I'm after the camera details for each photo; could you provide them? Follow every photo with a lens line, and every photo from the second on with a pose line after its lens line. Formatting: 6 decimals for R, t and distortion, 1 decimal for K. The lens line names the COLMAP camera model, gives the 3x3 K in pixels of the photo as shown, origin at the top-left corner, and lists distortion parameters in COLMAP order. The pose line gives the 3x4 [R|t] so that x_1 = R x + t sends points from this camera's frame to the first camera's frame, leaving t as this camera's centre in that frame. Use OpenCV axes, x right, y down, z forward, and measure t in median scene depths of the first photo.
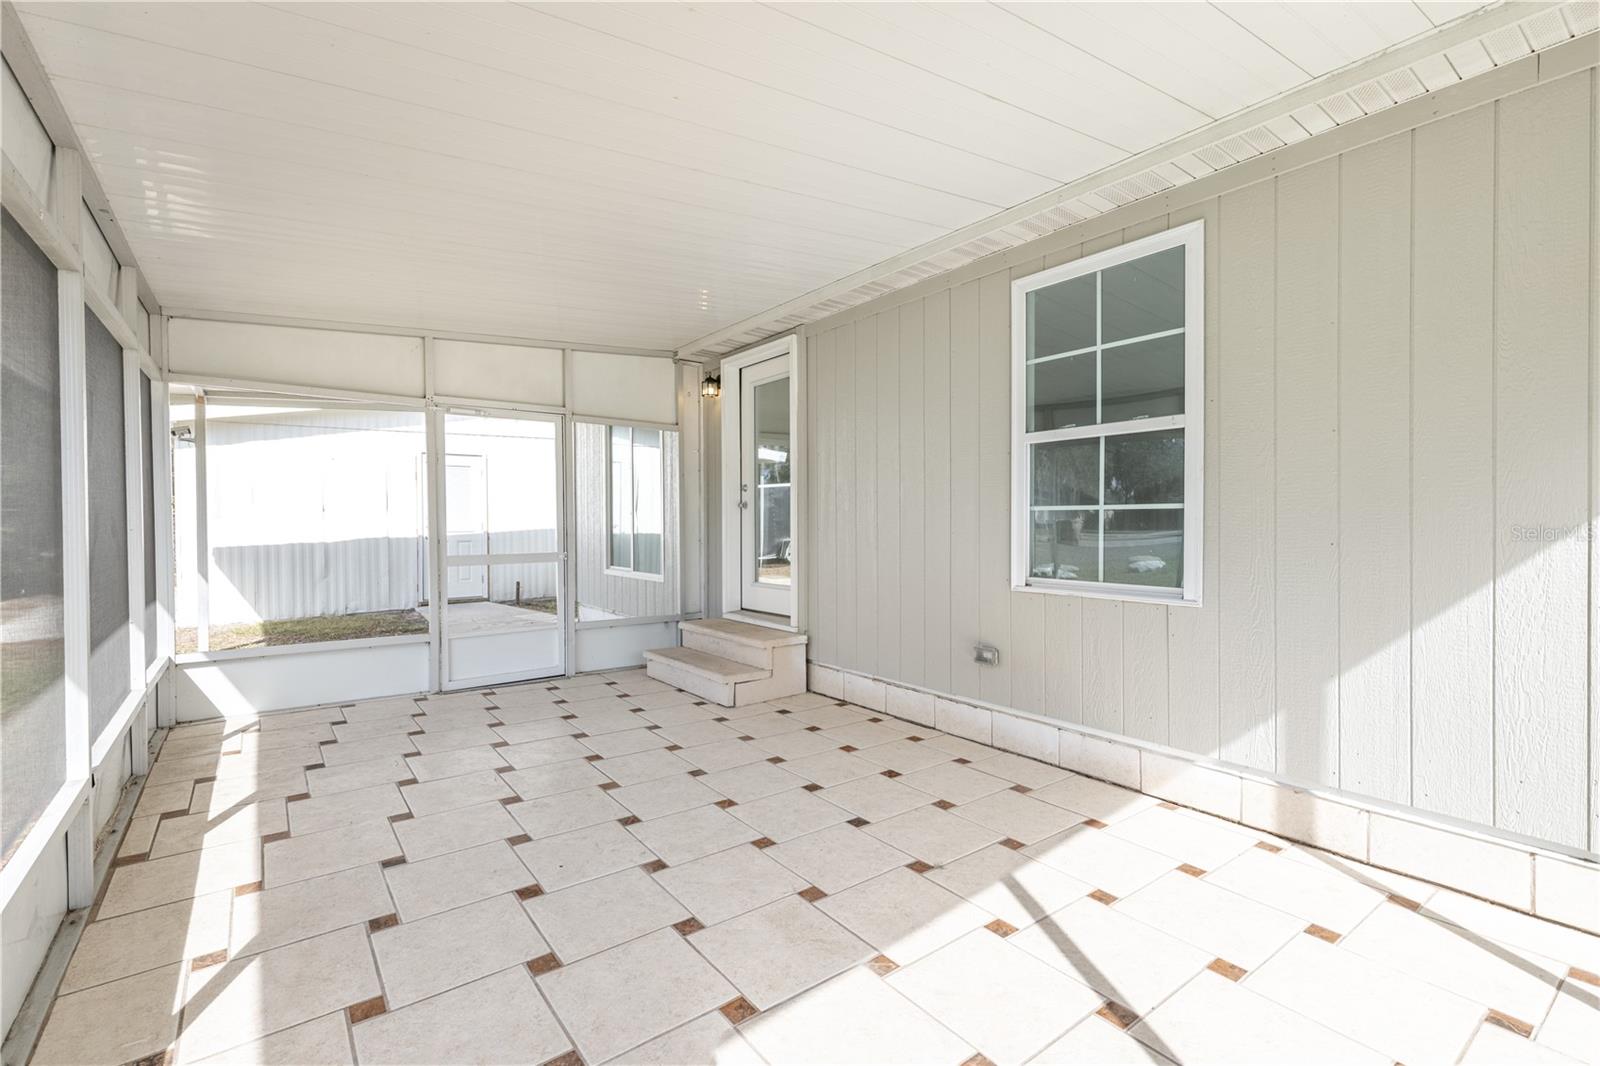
lens RADIAL K [[721.7, 0, 803.8], [0, 721.7, 533.6], [0, 0, 1]] dist [0.009429, -0.000037]
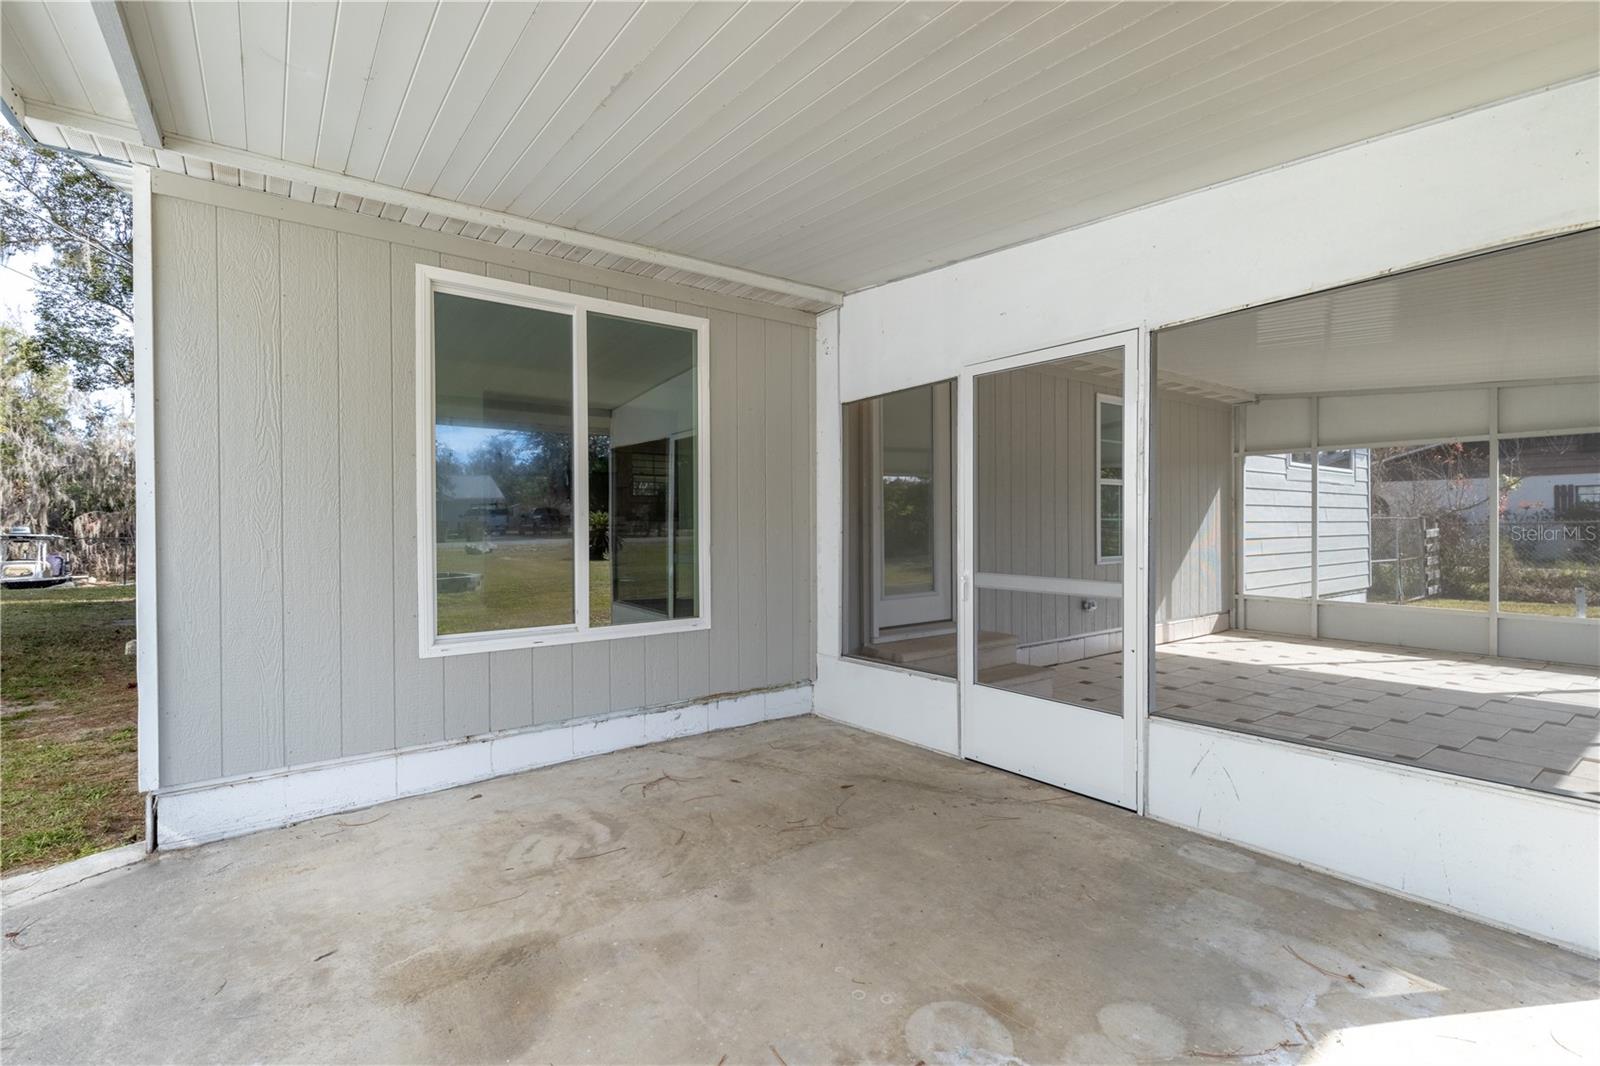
lens RADIAL K [[721.7, 0, 802.2], [0, 721.7, 529.2], [0, 0, 1]] dist [0.009429, -0.000037]
pose [[0.003097, -0.004281, 0.999986, -1.511423], [0.019384, 0.999803, 0.004220, -0.031999], [-0.999807, 0.019371, 0.003179, 1.736462]]
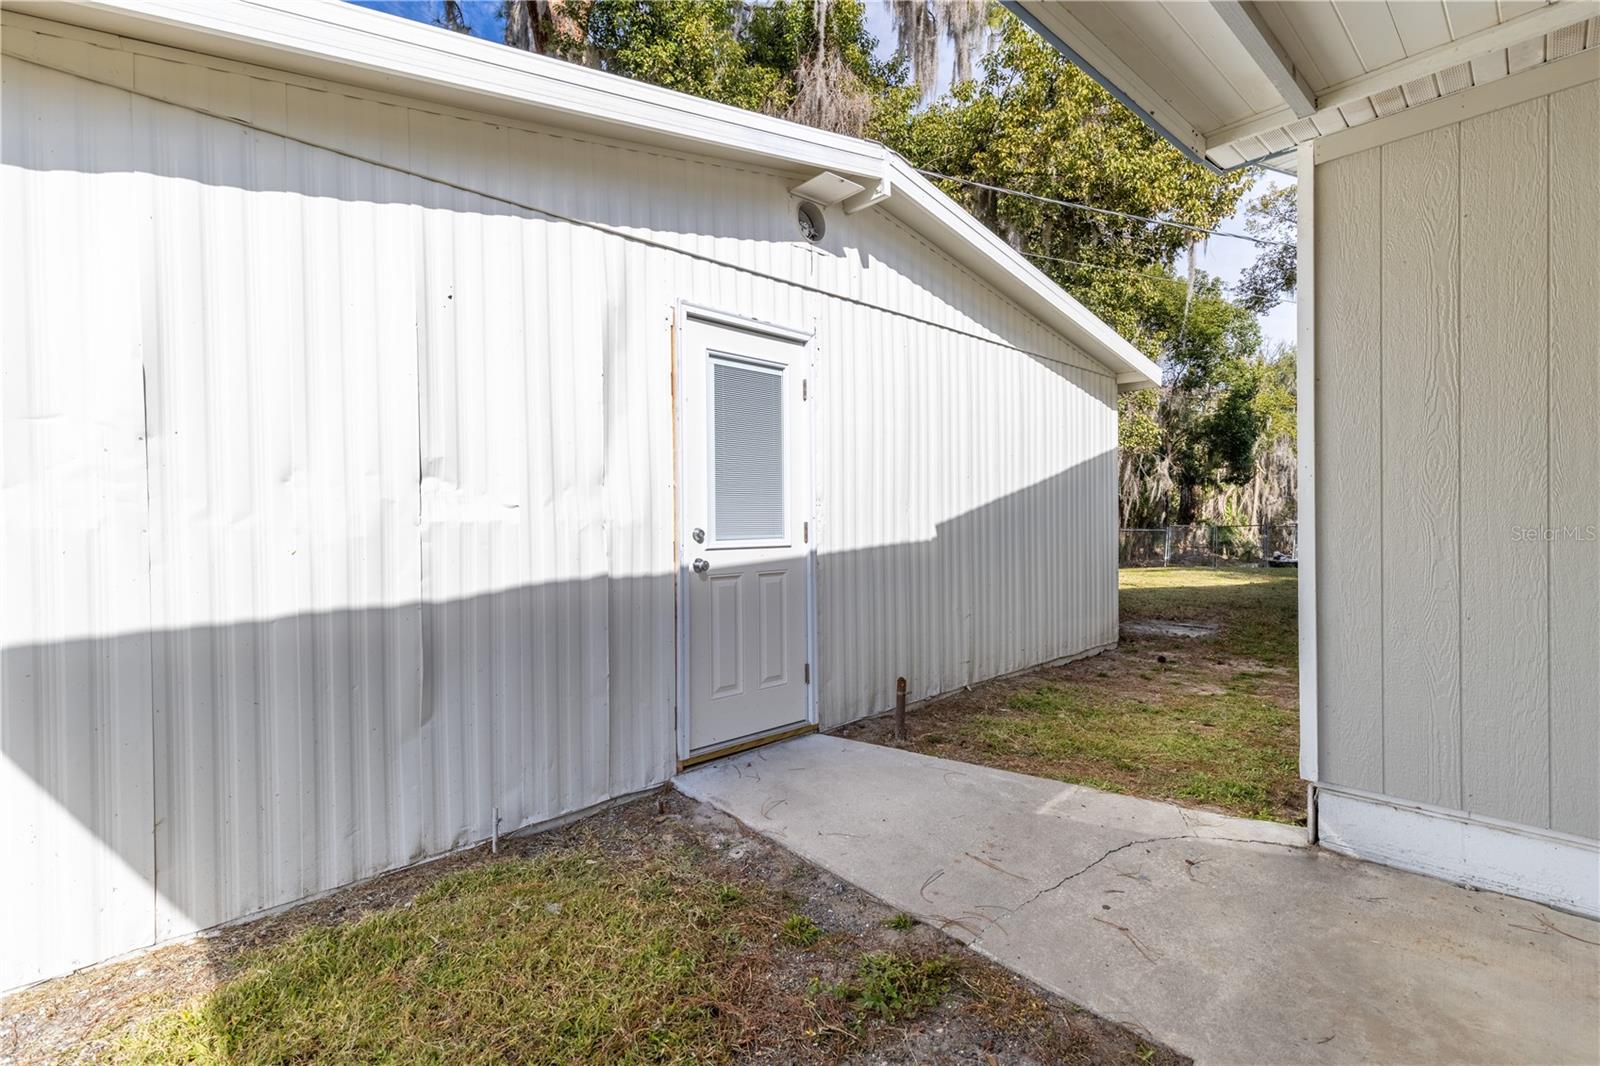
lens RADIAL K [[721.7, 0, 804.4], [0, 721.7, 528.6], [0, 0, 1]] dist [0.009429, -0.000037]
pose [[0.992974, -0.011354, 0.117788, -1.355041], [0.012194, 0.999905, -0.006414, -0.028397], [-0.117704, 0.007805, 0.993018, 1.746419]]
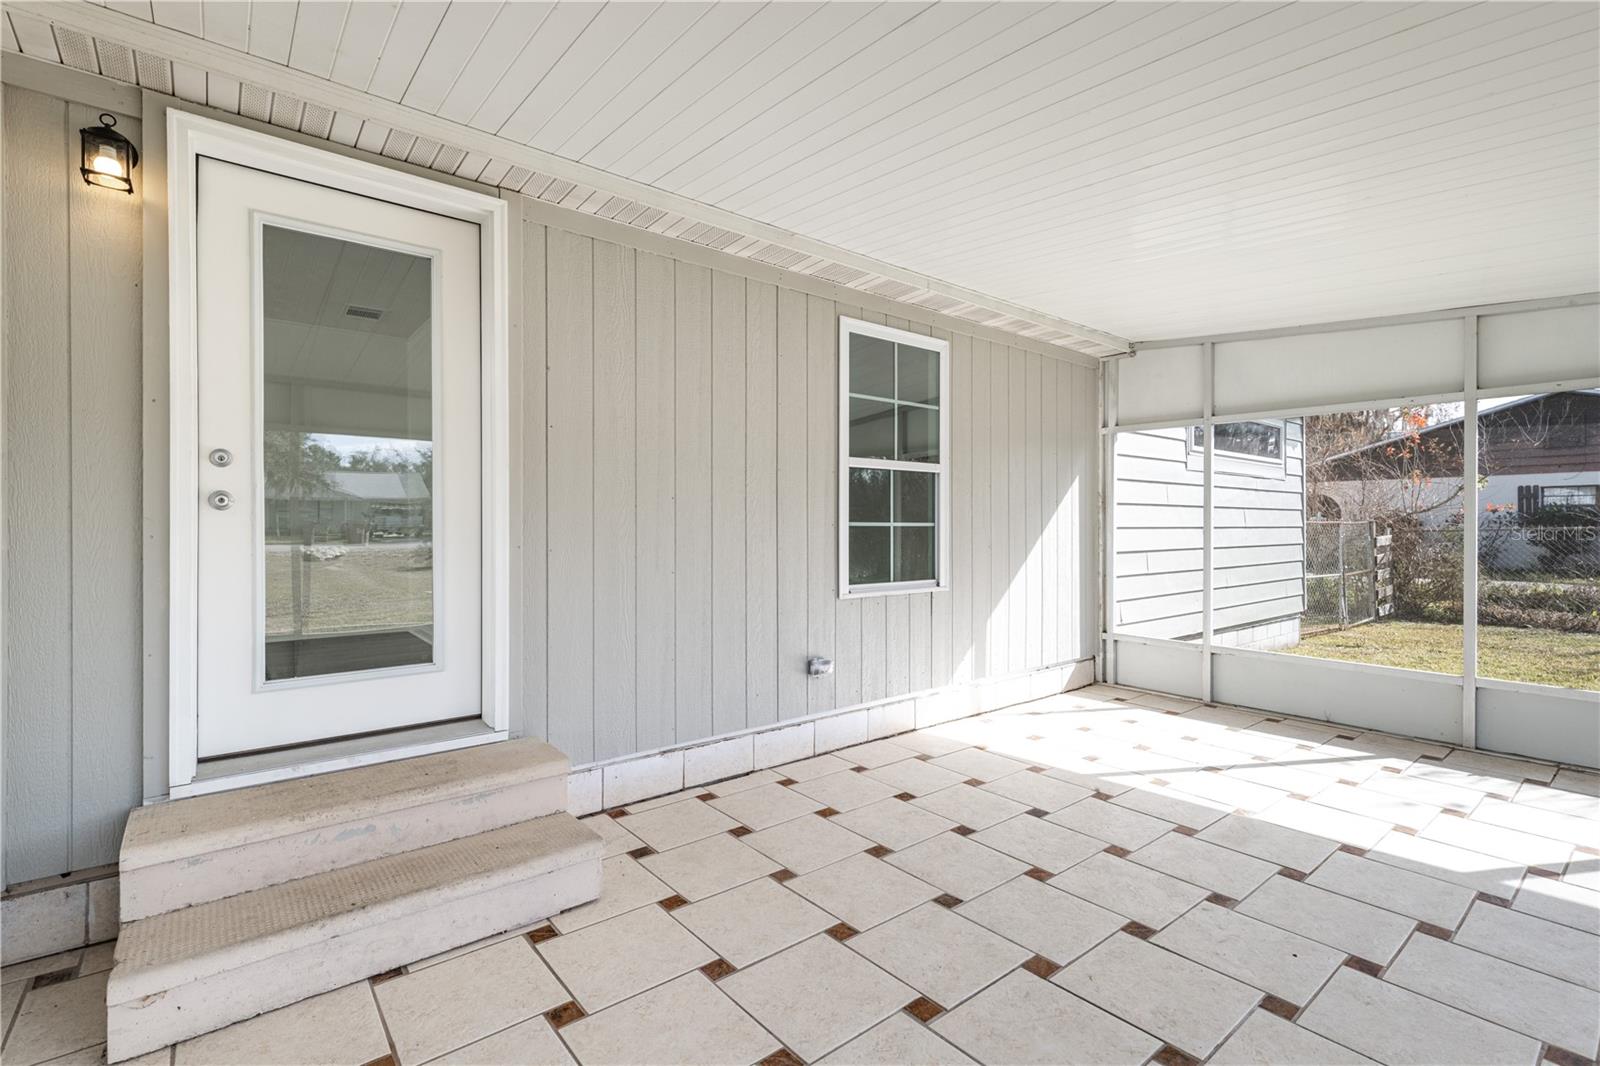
lens RADIAL K [[721.7, 0, 804.3], [0, 721.7, 530.2], [0, 0, 1]] dist [0.009429, -0.000037]
pose [[-0.032680, -0.005016, 0.999453, -0.802102], [0.015162, 0.999870, 0.005514, -0.032400], [-0.999351, 0.015334, -0.032600, 1.101766]]
